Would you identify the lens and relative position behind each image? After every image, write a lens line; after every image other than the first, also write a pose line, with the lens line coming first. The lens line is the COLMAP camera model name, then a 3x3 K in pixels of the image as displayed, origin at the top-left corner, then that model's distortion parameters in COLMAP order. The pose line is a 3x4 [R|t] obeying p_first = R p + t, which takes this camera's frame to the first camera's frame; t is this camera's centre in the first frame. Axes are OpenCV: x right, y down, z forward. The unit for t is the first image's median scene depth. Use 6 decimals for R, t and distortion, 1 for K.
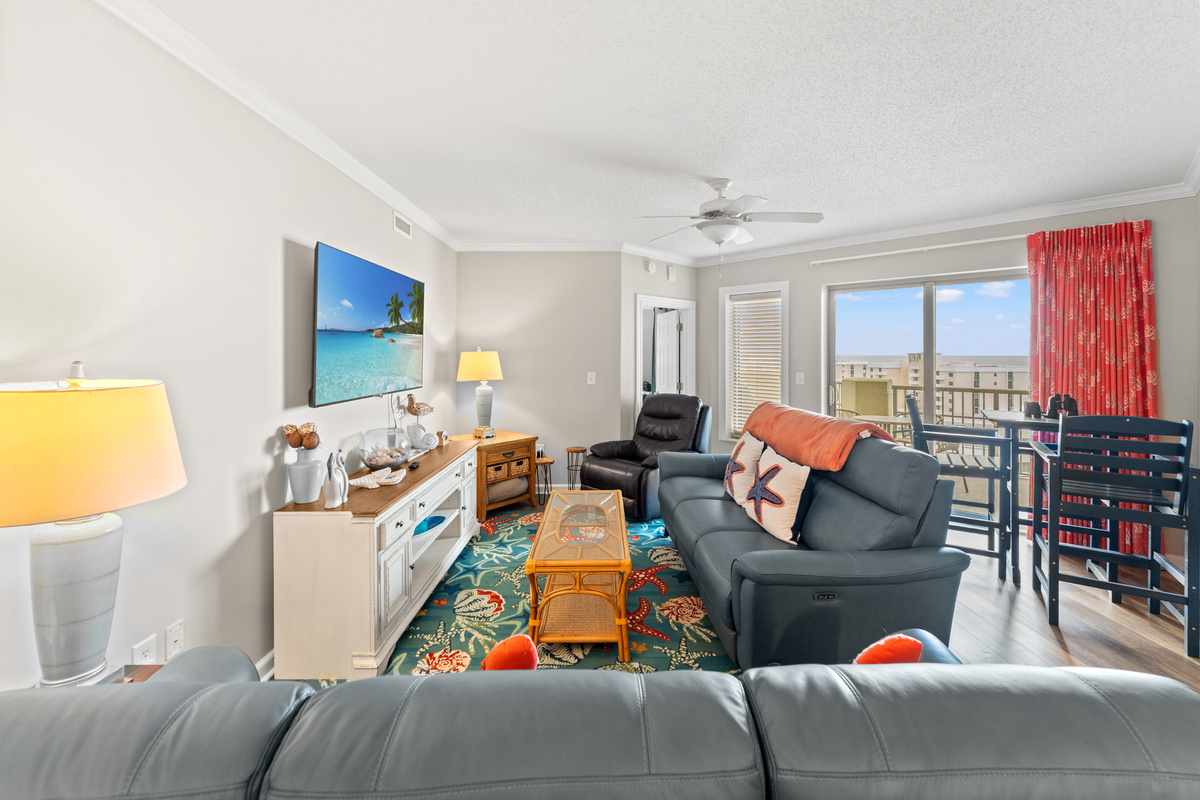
lens RADIAL K [[493.2, 0, 604.0], [0, 493.2, 346.7], [0, 0, 1]] dist [-0.000018, -0.000527]
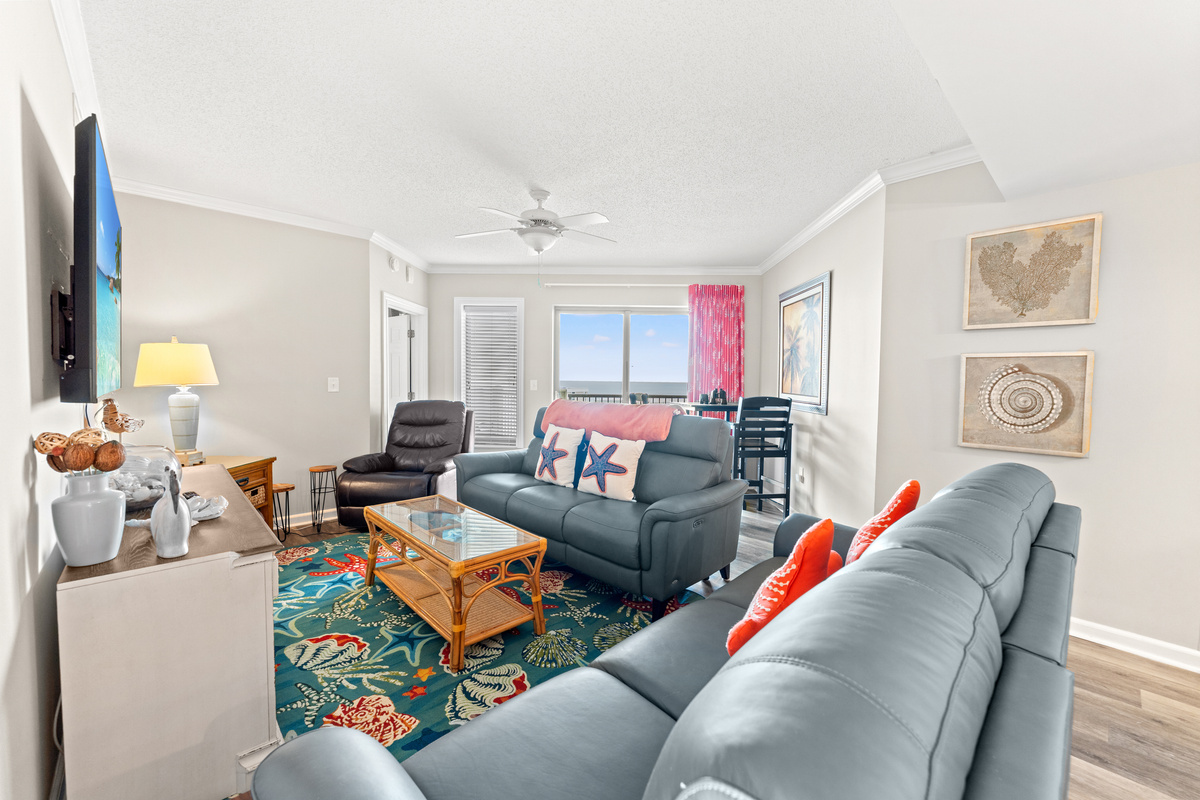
lens RADIAL K [[480.3, 0, 599.8], [0, 480.3, 394.4], [0, 0, 1]] dist [-0.001110, -0.000232]
pose [[0.731769, -0.013563, 0.681418, -0.384534], [-0.020299, 0.998925, 0.041682, 0.056477], [-0.681251, -0.044333, 0.730707, 0.129538]]
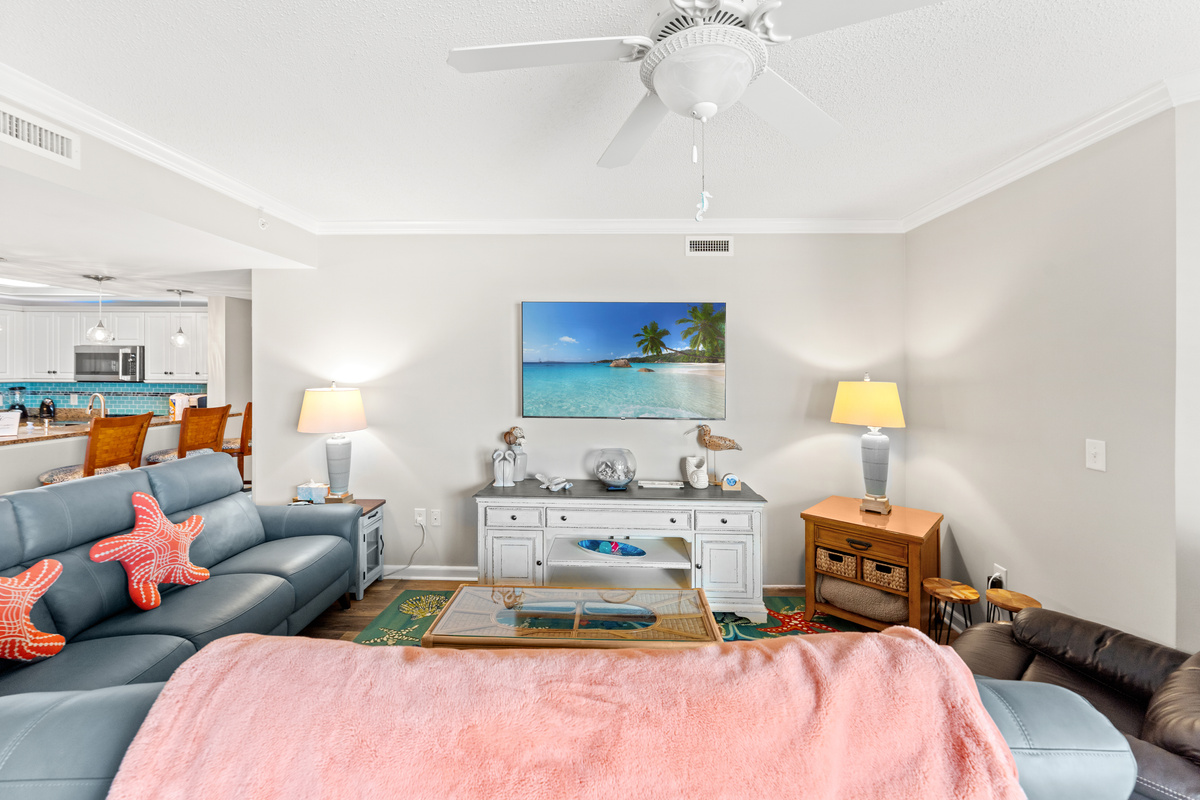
lens RADIAL K [[493.2, 0, 604.0], [0, 493.2, 346.7], [0, 0, 1]] dist [-0.000018, -0.000527]
pose [[-0.025726, -0.043550, -0.998720, 0.614044], [0.003346, 0.999041, -0.043650, -0.014745], [0.999663, -0.004465, -0.025556, 0.909719]]
